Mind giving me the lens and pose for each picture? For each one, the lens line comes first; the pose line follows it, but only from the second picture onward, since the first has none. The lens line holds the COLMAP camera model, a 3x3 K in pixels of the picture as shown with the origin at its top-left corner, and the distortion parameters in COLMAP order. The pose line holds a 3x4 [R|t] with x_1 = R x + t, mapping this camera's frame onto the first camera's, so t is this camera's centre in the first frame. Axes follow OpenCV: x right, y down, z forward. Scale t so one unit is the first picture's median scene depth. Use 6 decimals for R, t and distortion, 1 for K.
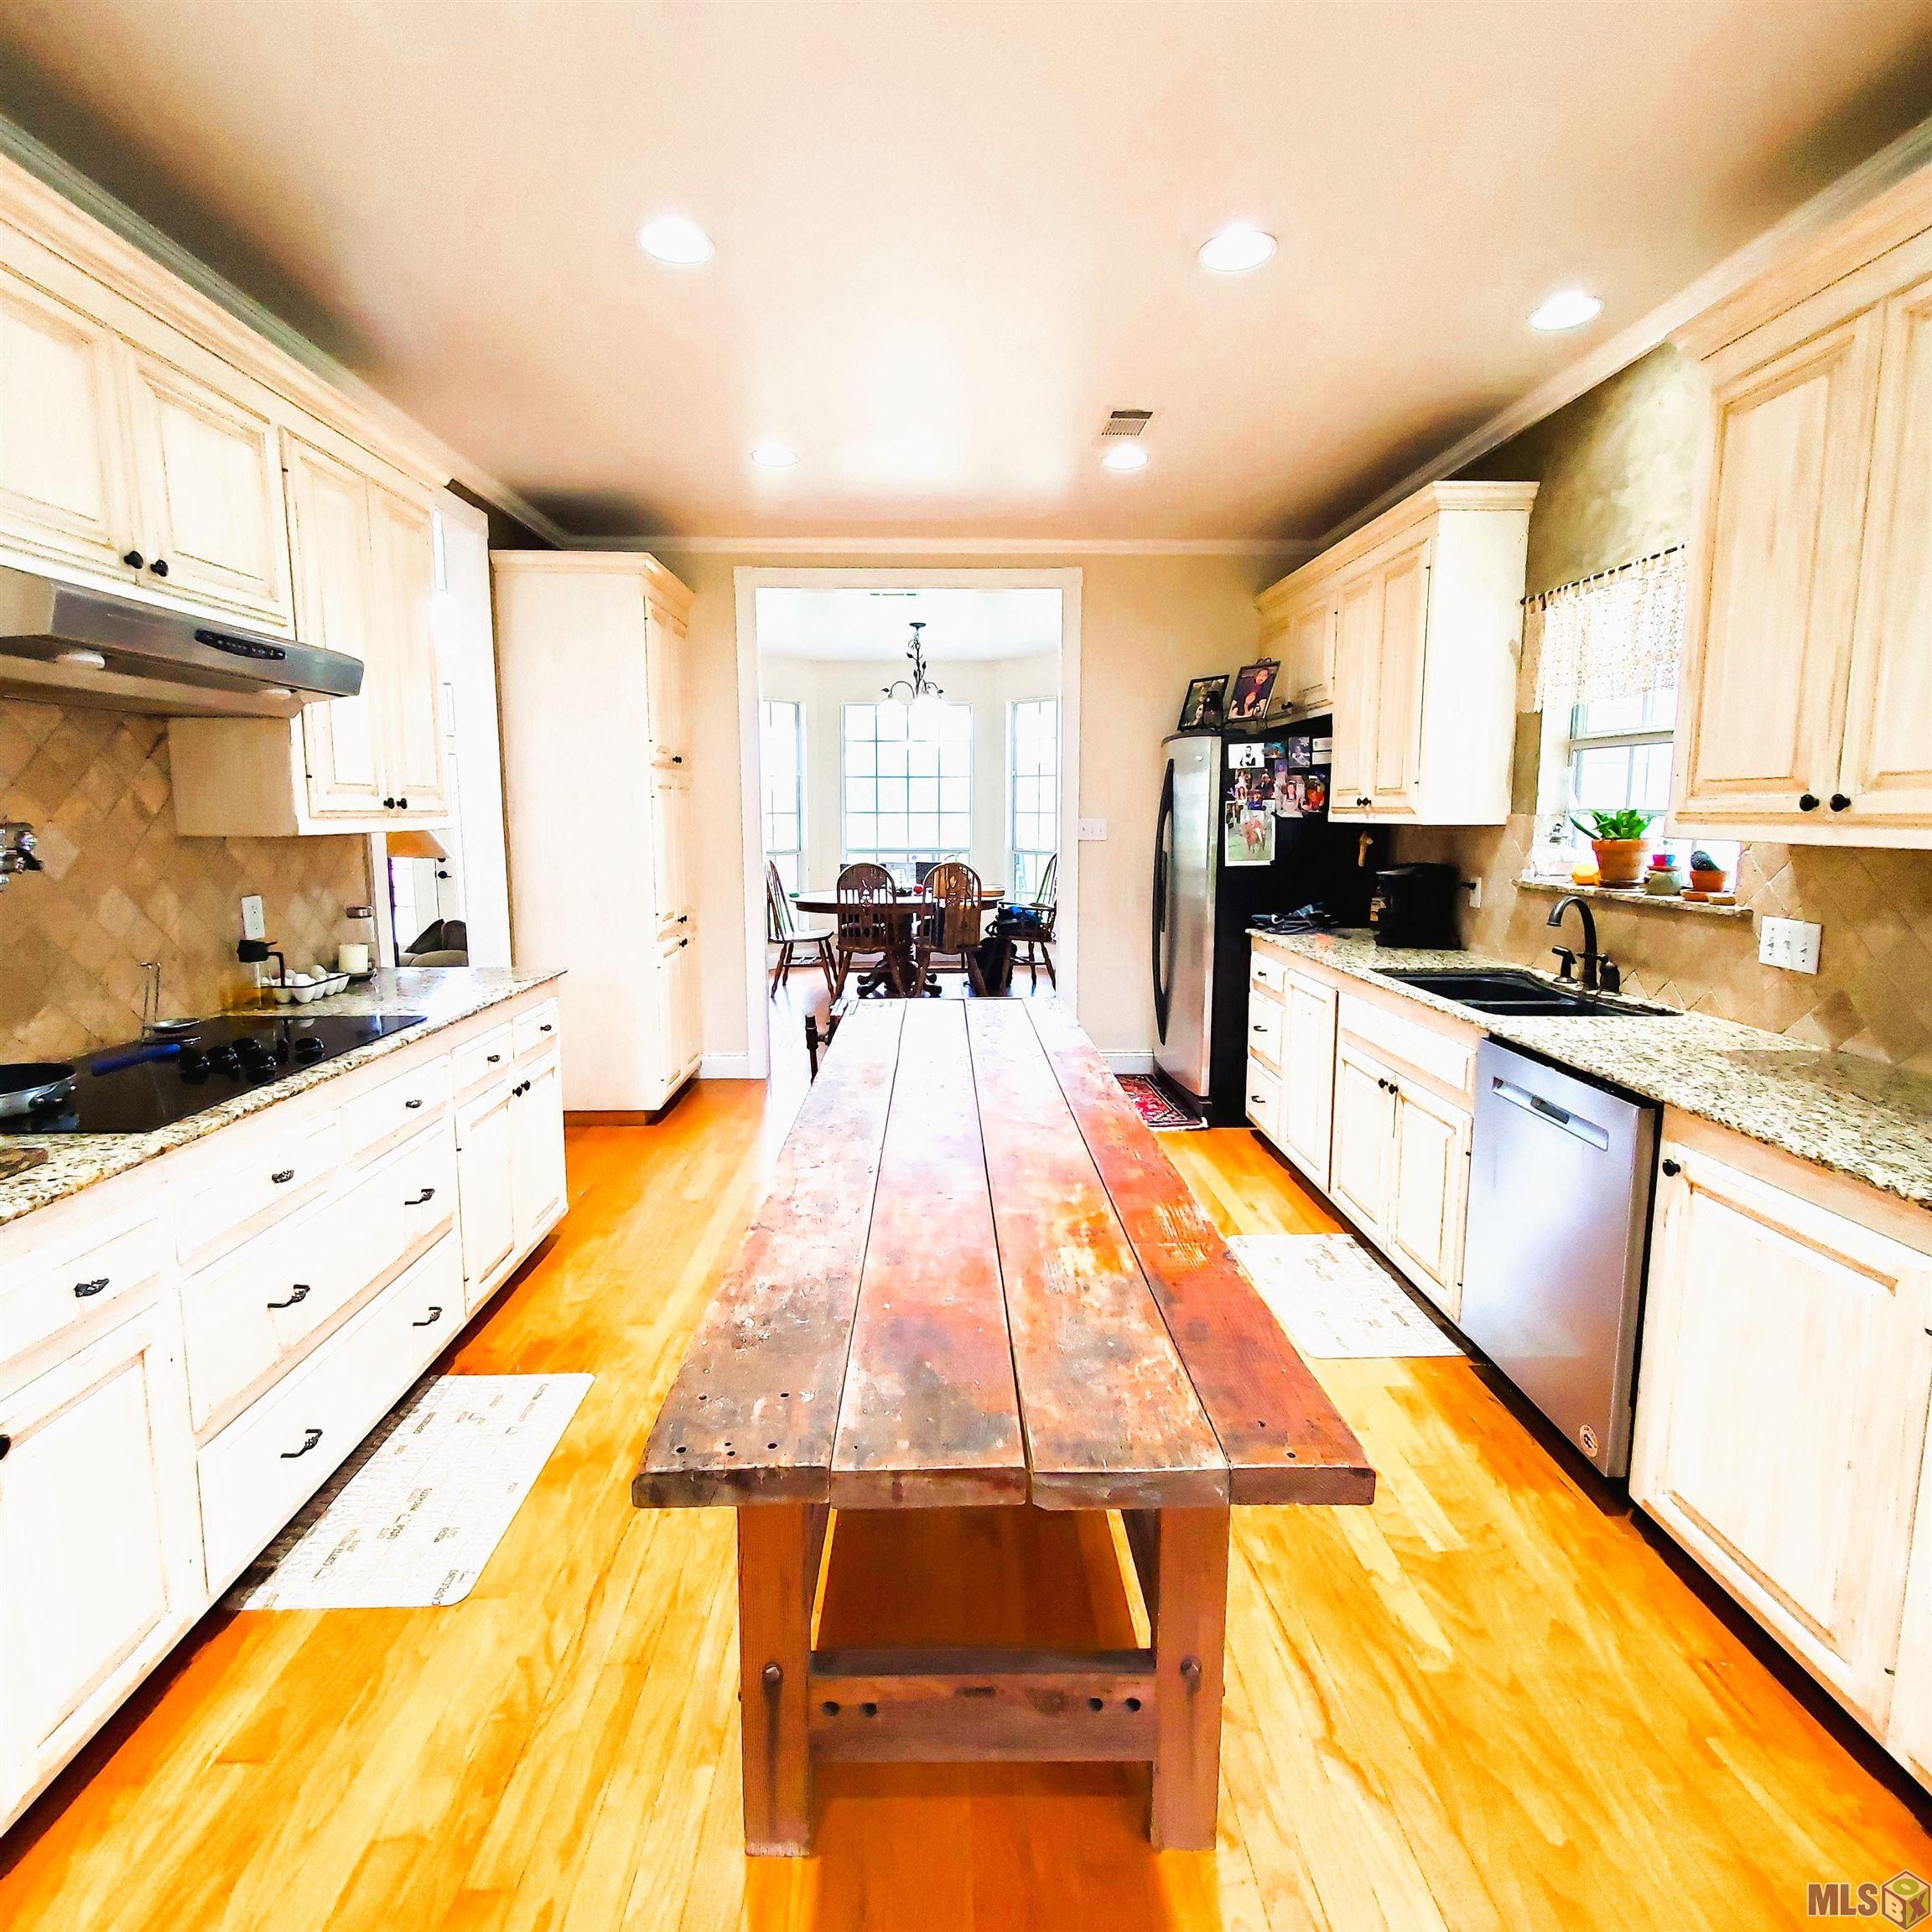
lens RADIAL K [[1012.1, 0, 962.1], [0, 1012.1, 929.1], [0, 0, 1]] dist [0.000797, -0.000150]
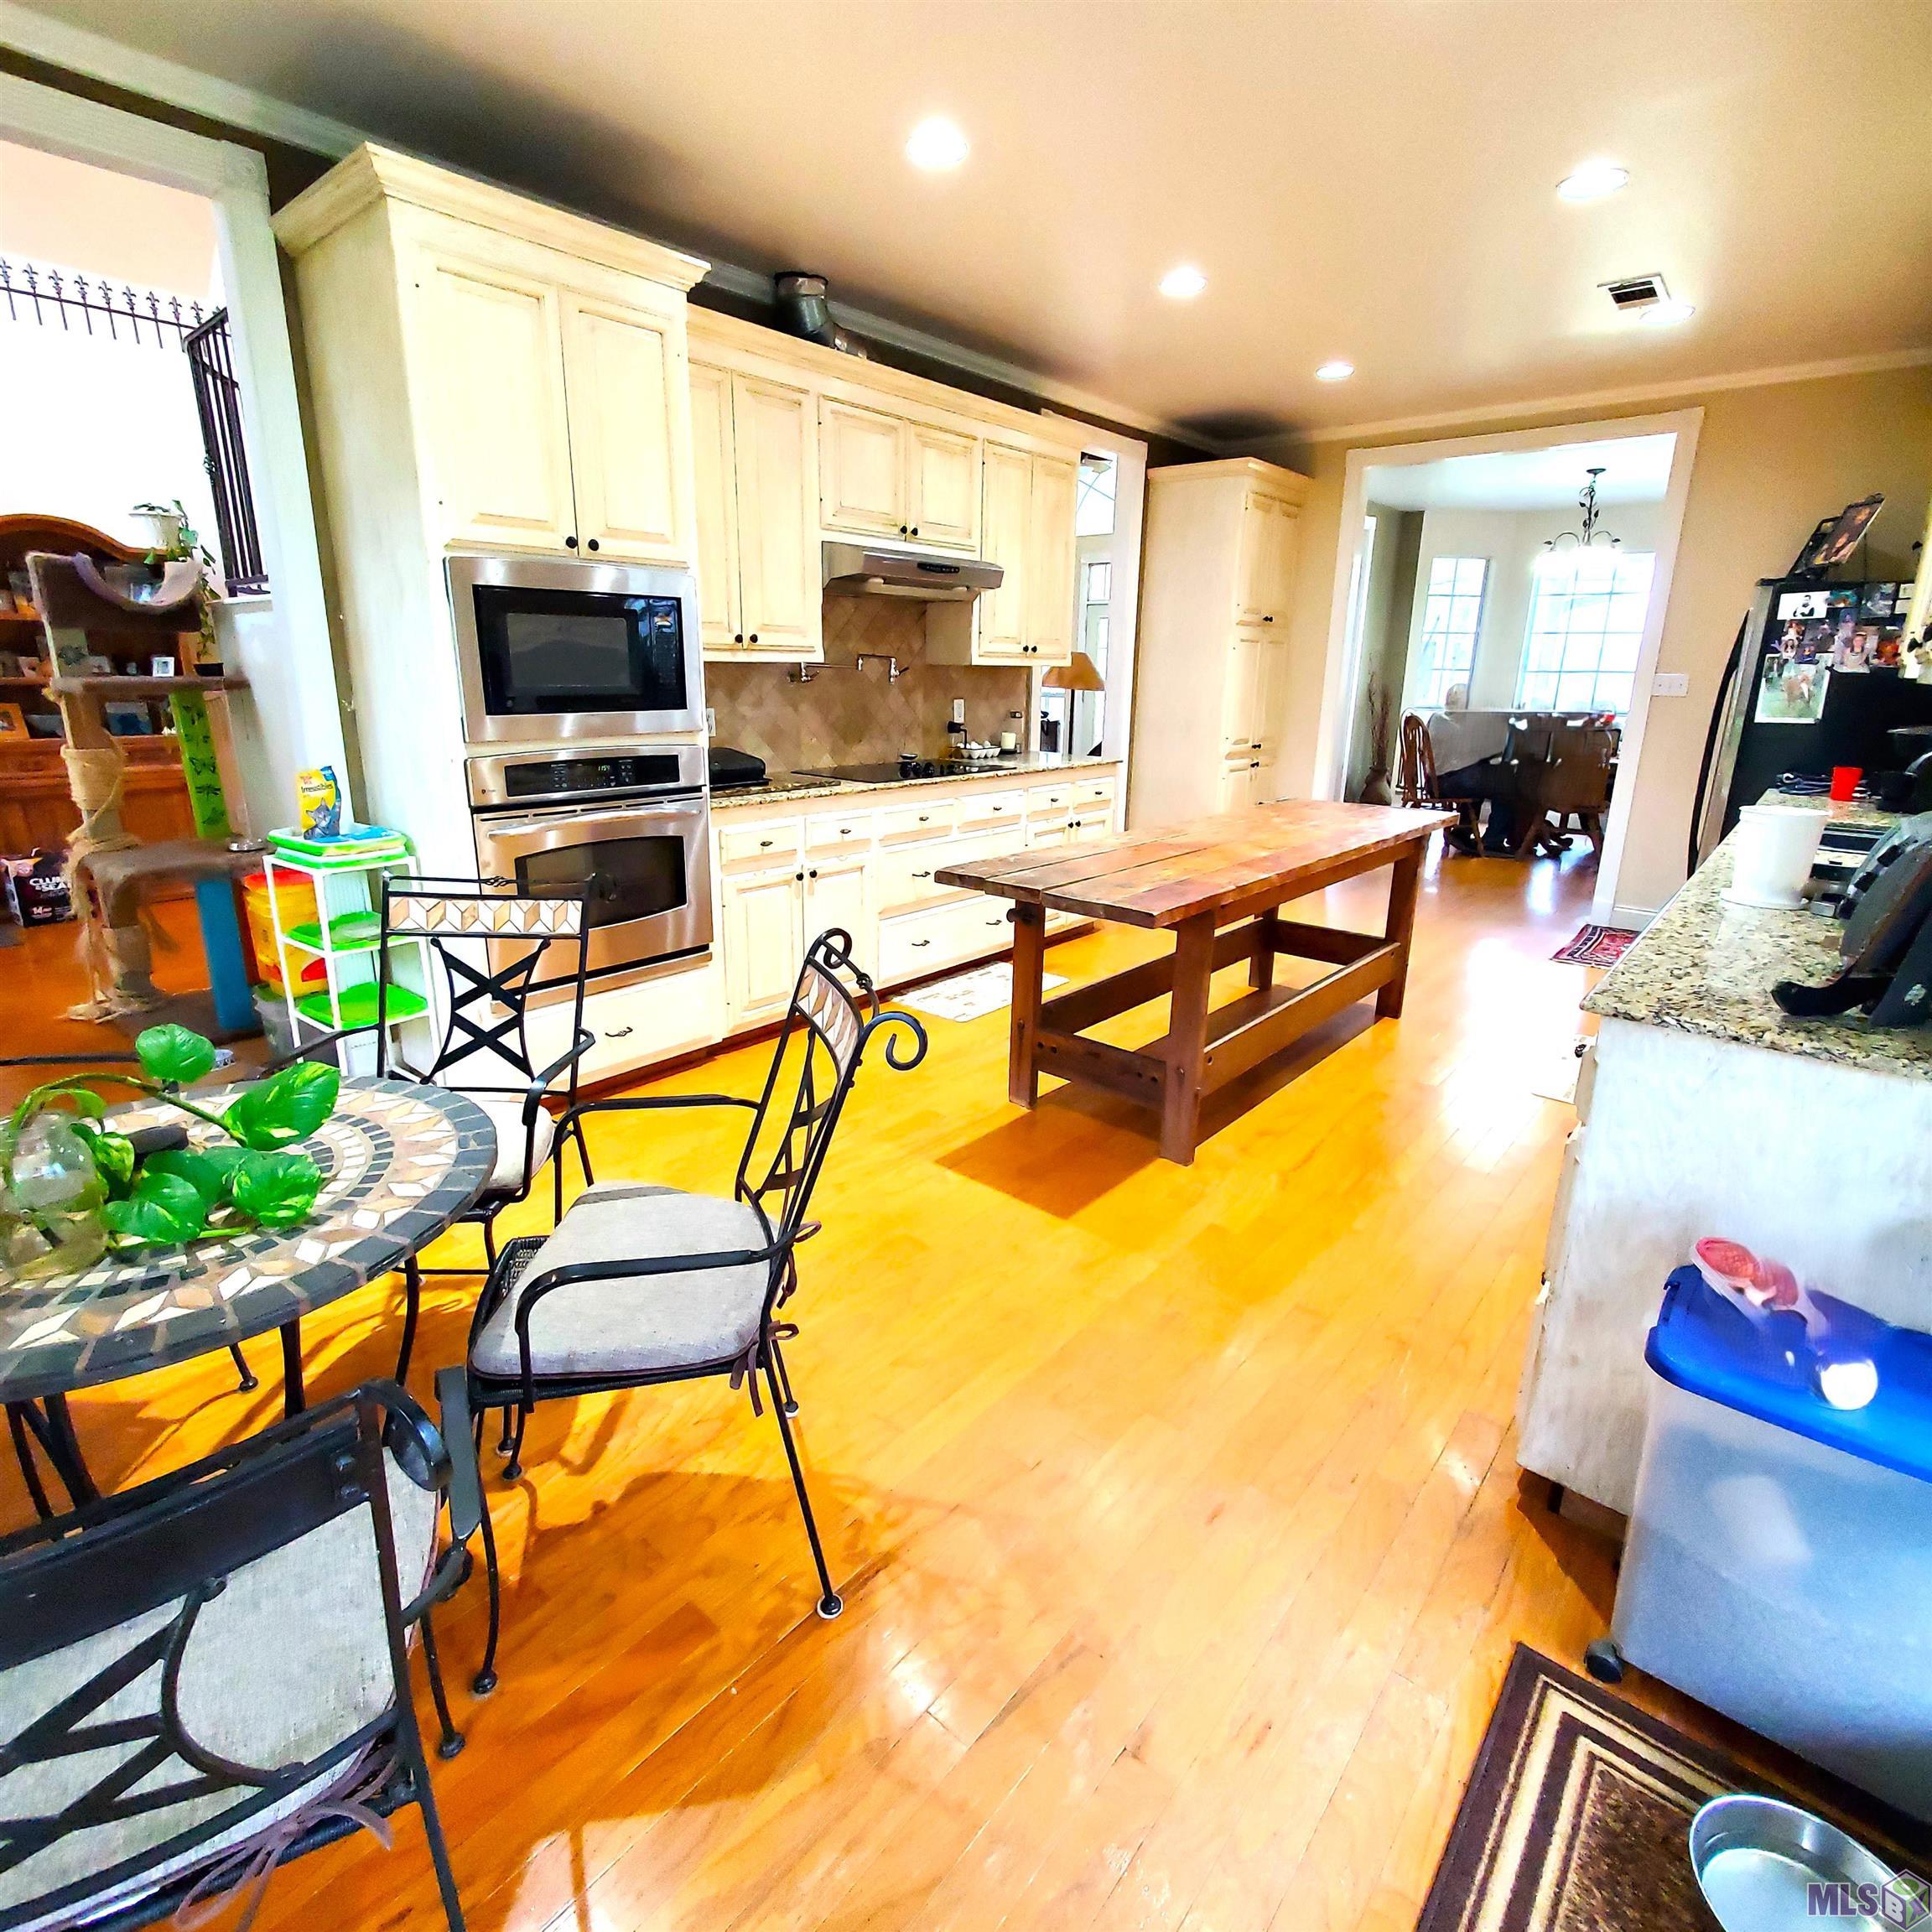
lens RADIAL K [[1012.1, 0, 962.1], [0, 1012.1, 929.1], [0, 0, 1]] dist [0.000797, -0.000150]
pose [[0.736999, 0.182953, -0.650661, 0.390750], [-0.096078, 0.981251, 0.167082, 0.046592], [0.669030, -0.060625, 0.740759, -0.267302]]
